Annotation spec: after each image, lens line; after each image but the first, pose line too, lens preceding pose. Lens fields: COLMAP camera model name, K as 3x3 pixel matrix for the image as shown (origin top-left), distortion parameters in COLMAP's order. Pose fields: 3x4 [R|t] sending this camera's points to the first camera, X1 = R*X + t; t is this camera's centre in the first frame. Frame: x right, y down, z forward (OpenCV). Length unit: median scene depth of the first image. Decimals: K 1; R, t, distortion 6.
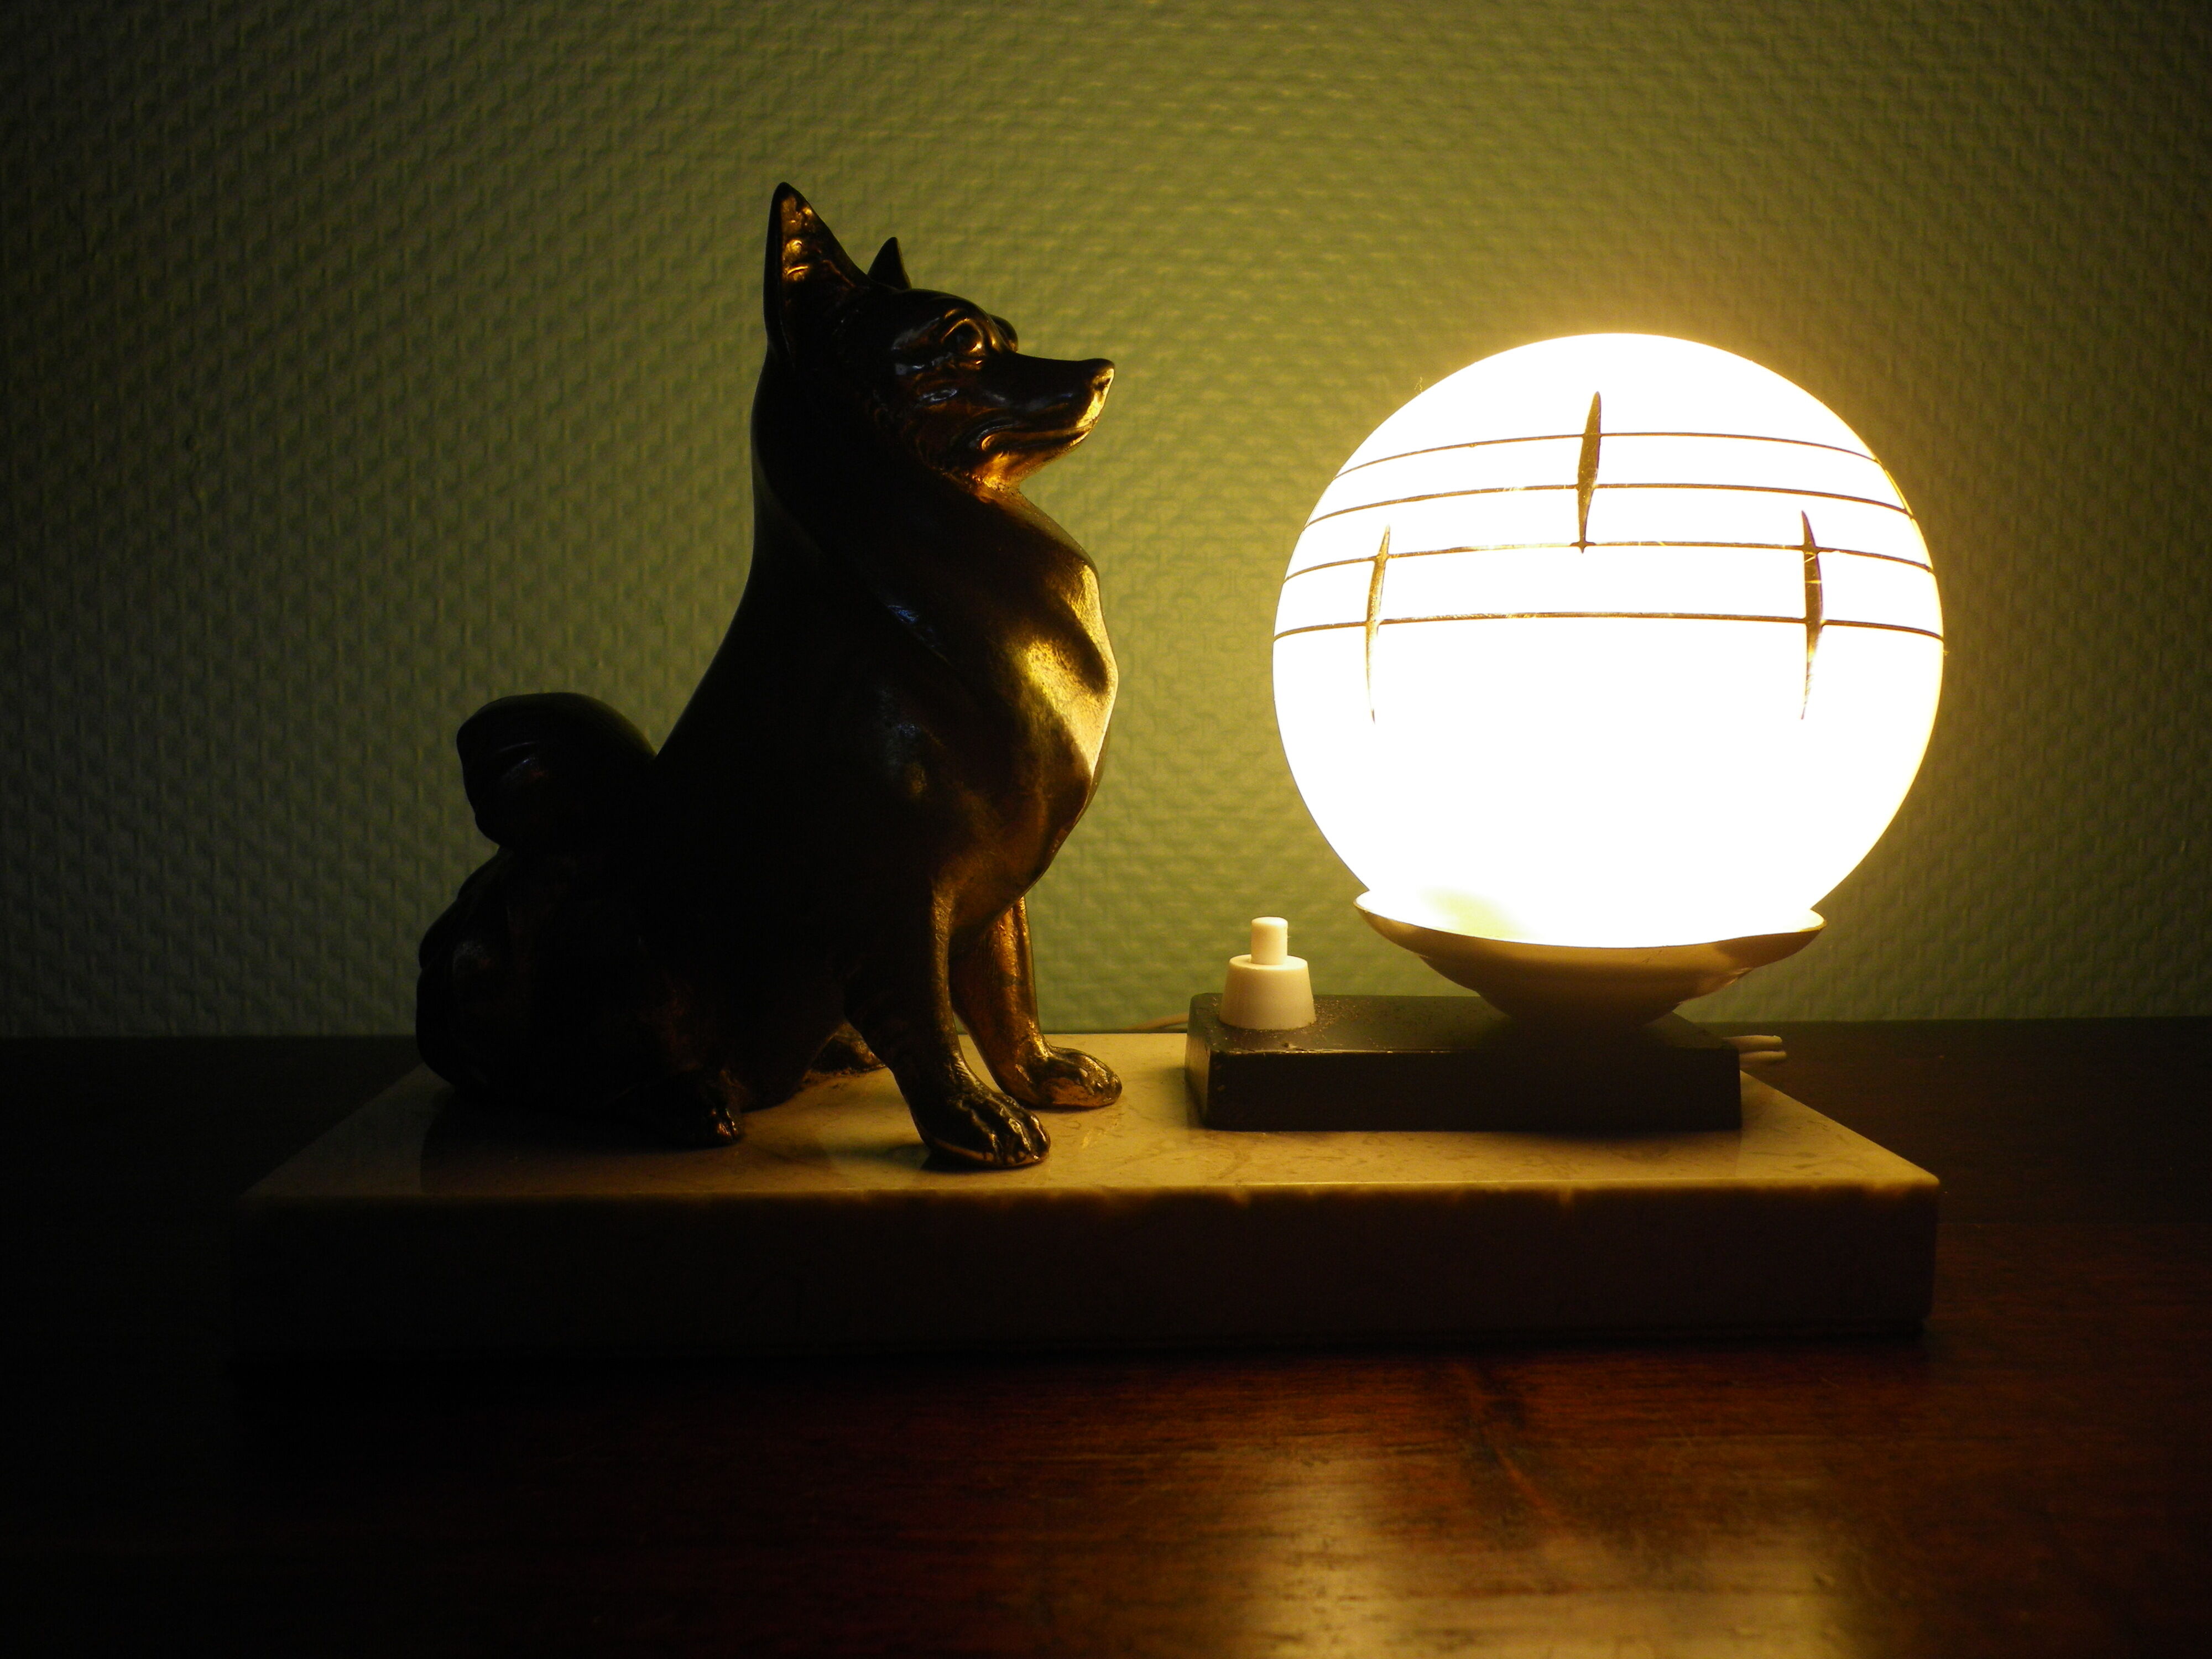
lens RADIAL K [[1708.7, 0, 1116.2], [0, 1708.7, 823.2], [0, 0, 1]] dist [-0.005193, 0.007048]
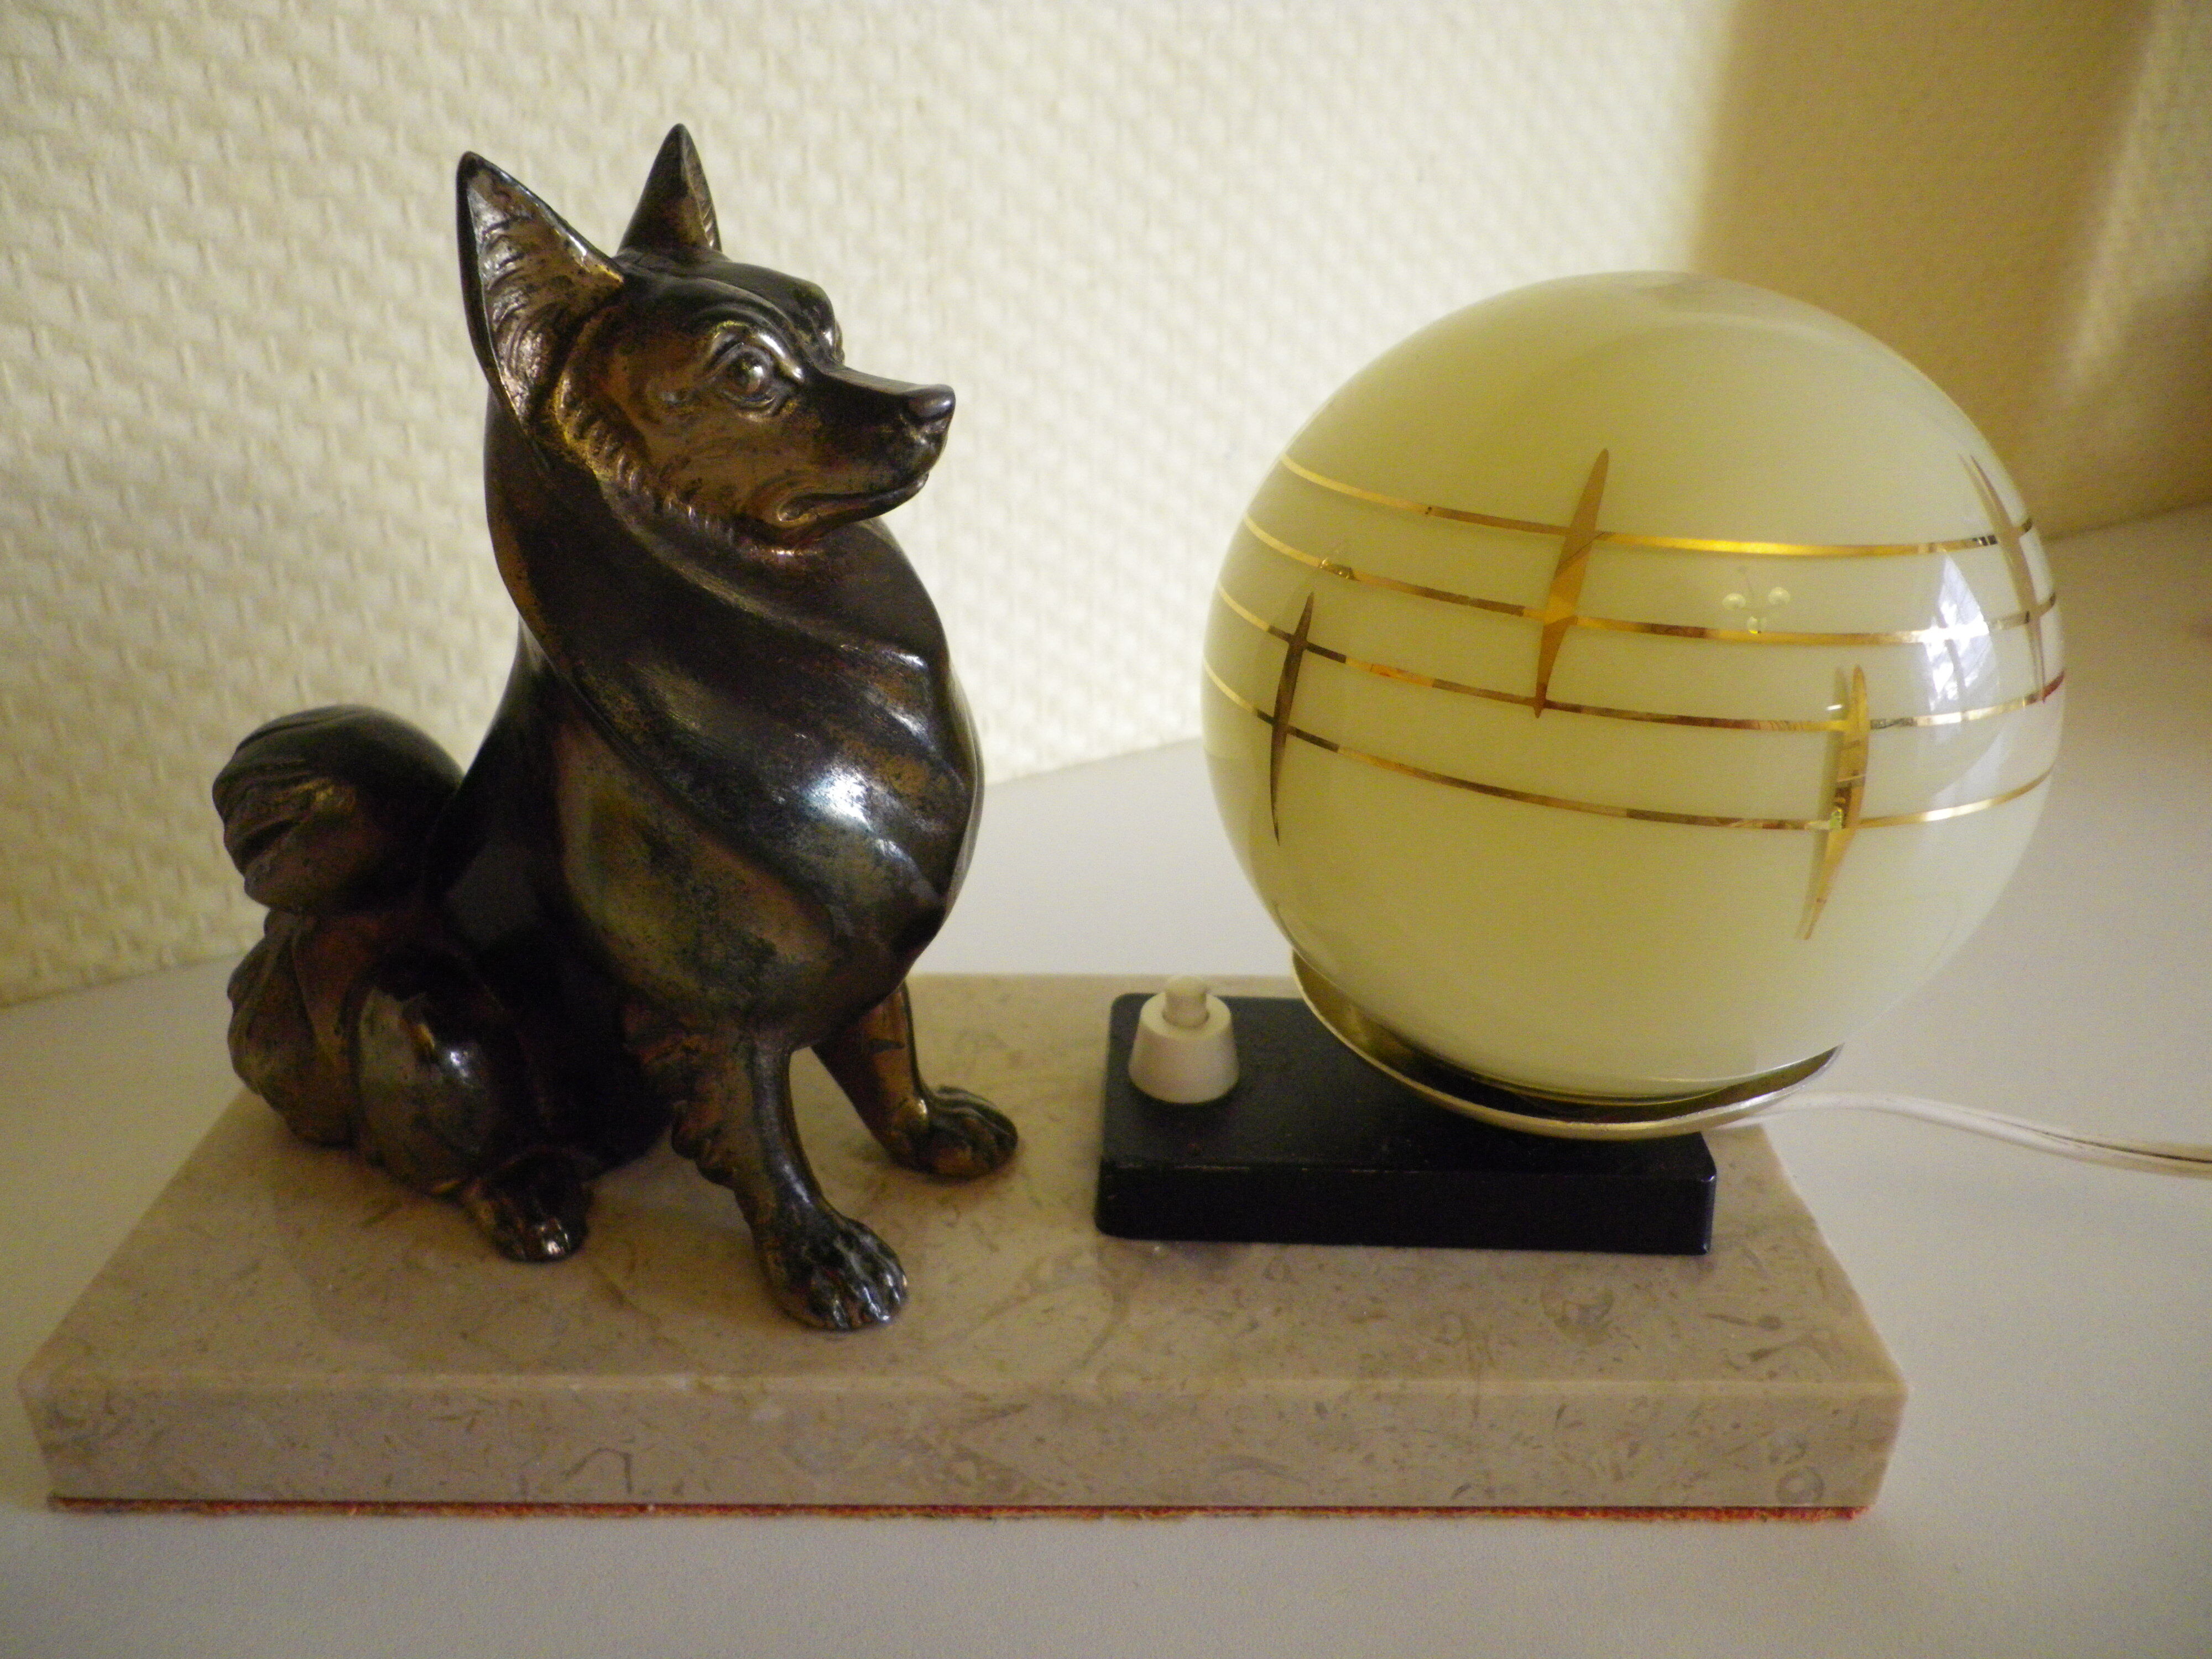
lens RADIAL K [[1708.7, 0, 1110.9], [0, 1708.7, 842.7], [0, 0, 1]] dist [-0.005193, 0.007048]
pose [[0.997175, 0.031779, -0.068053, 0.110034], [-0.005336, 0.933758, 0.357864, -0.317663], [0.074917, -0.356491, 0.931290, 0.229603]]
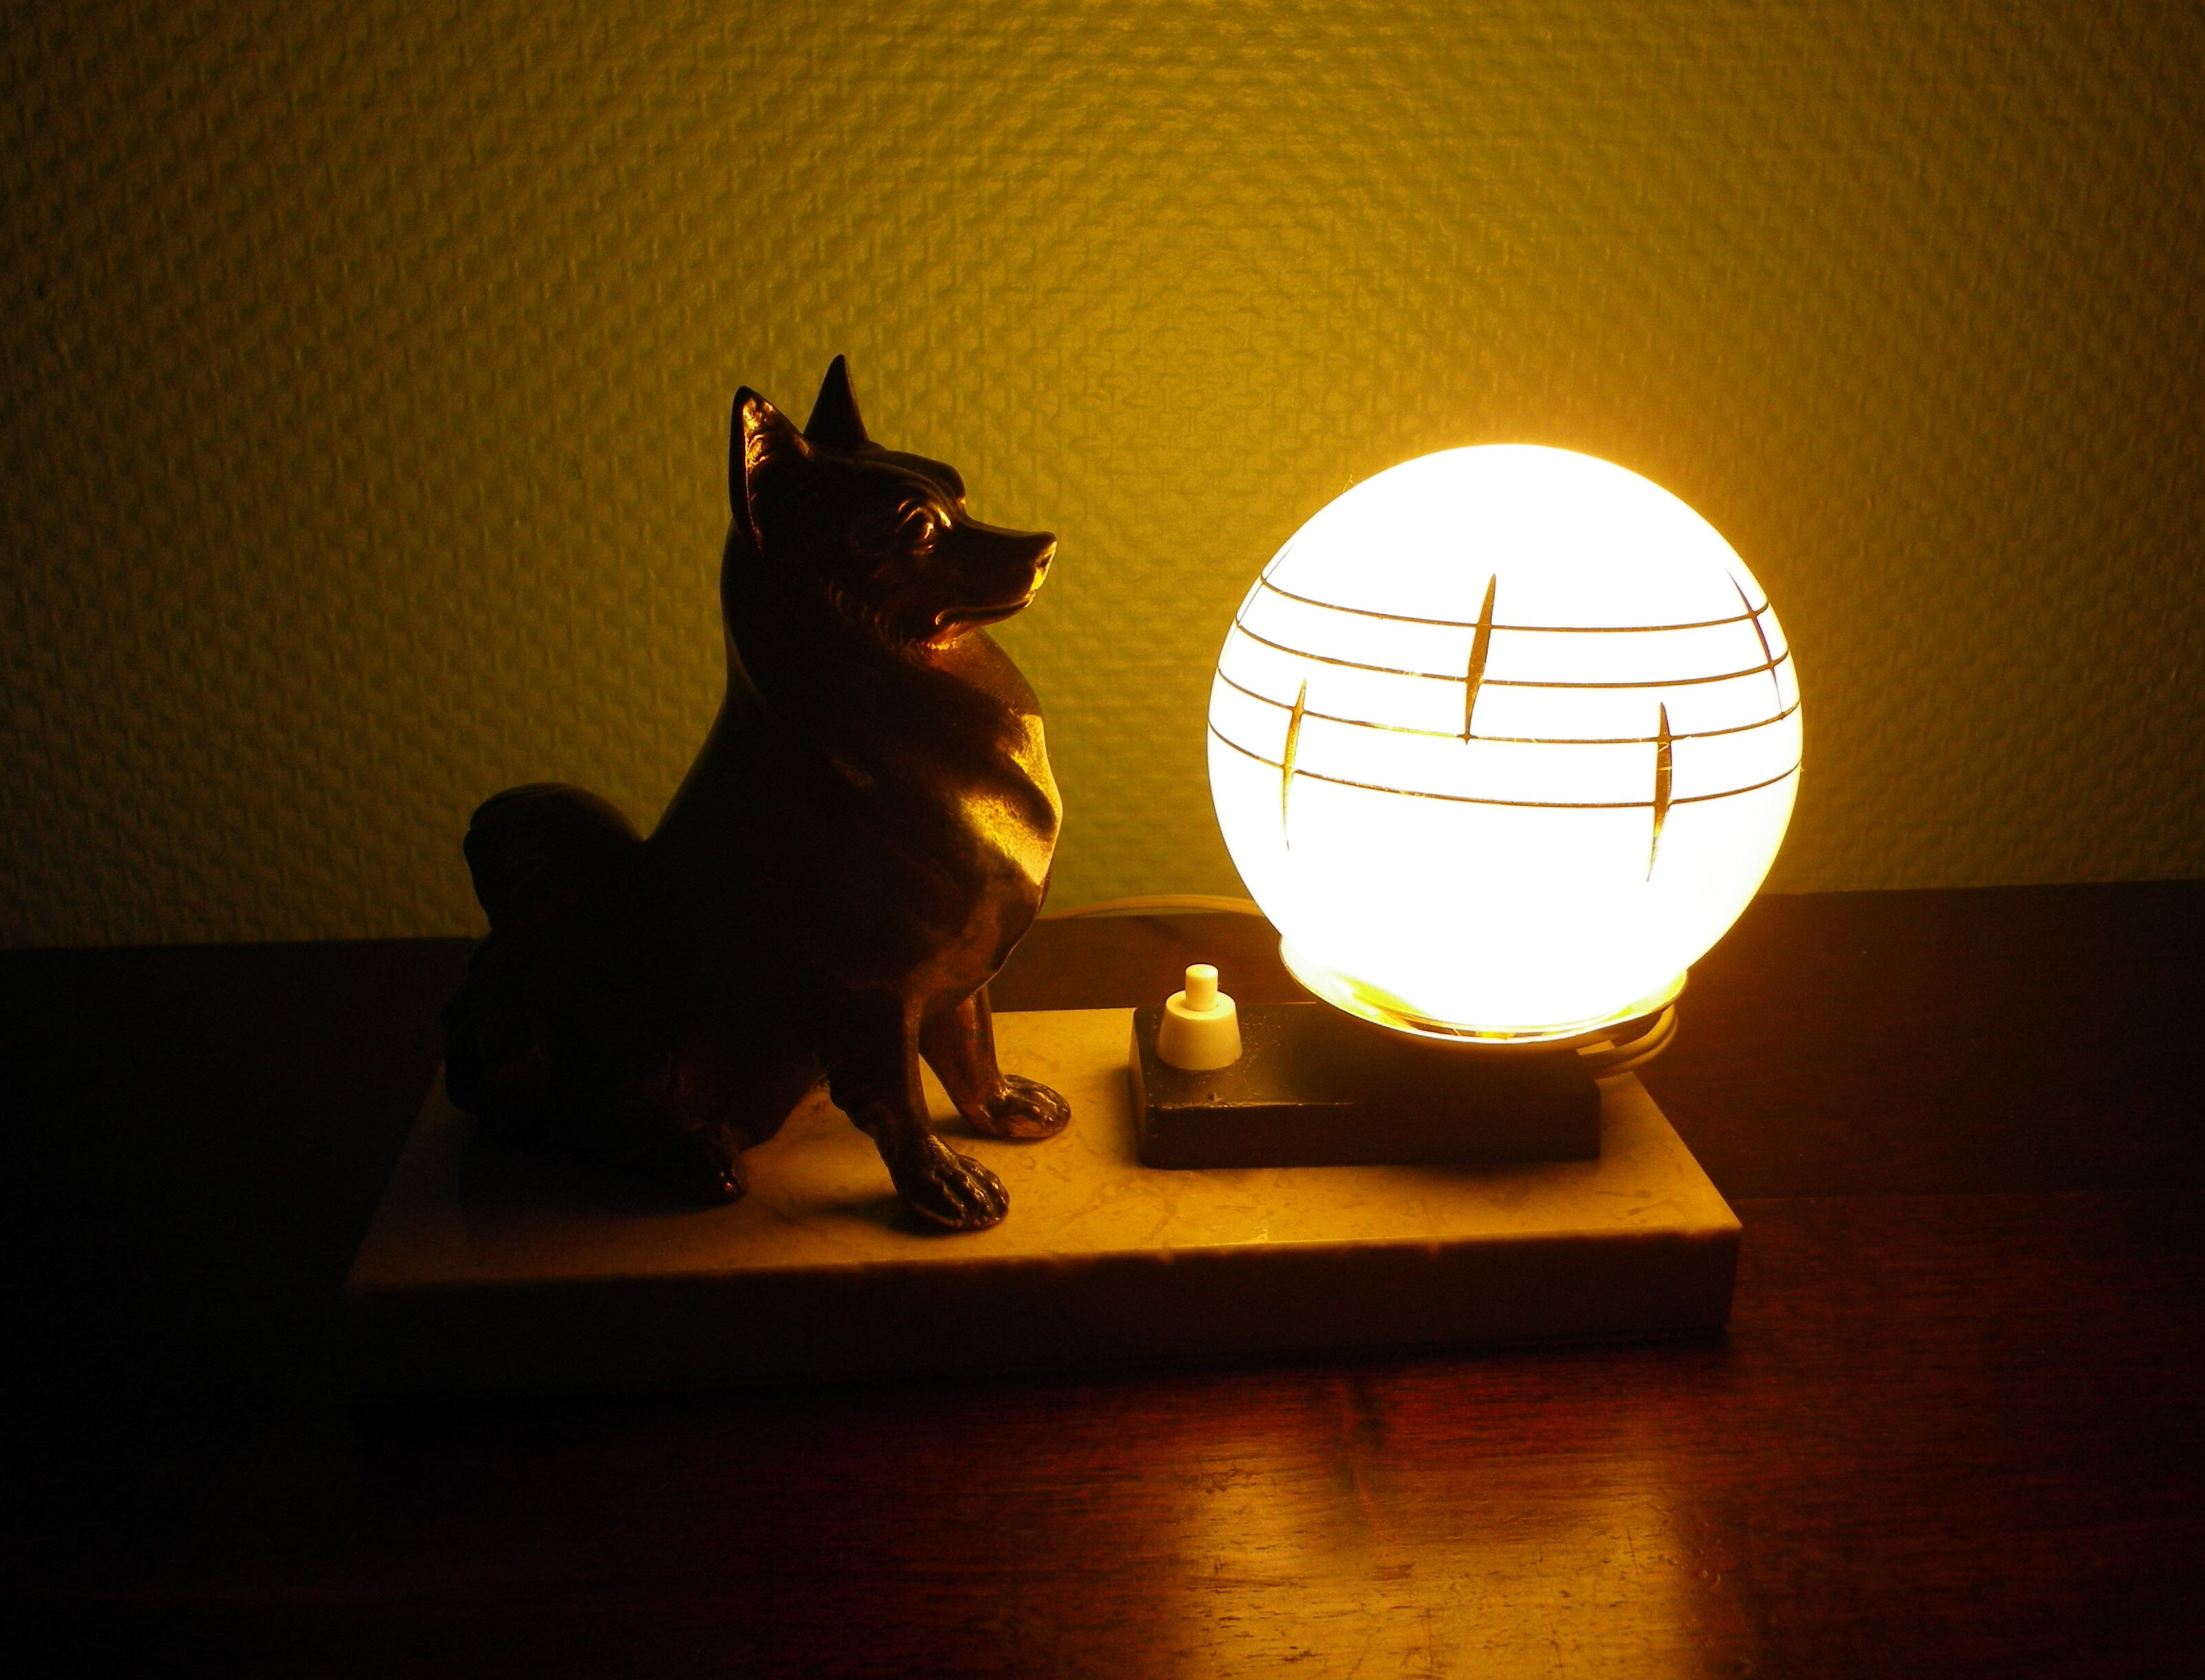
lens RADIAL K [[2101.8, 0, 1161.7], [0, 2101.8, 917.4], [0, 0, 1]] dist [-0.000476, 0.000000]
pose [[0.999317, -0.007845, 0.036105, 0.014500], [-0.002693, 0.959133, 0.282941, -0.375040], [-0.036849, -0.282845, 0.958457, -0.316350]]
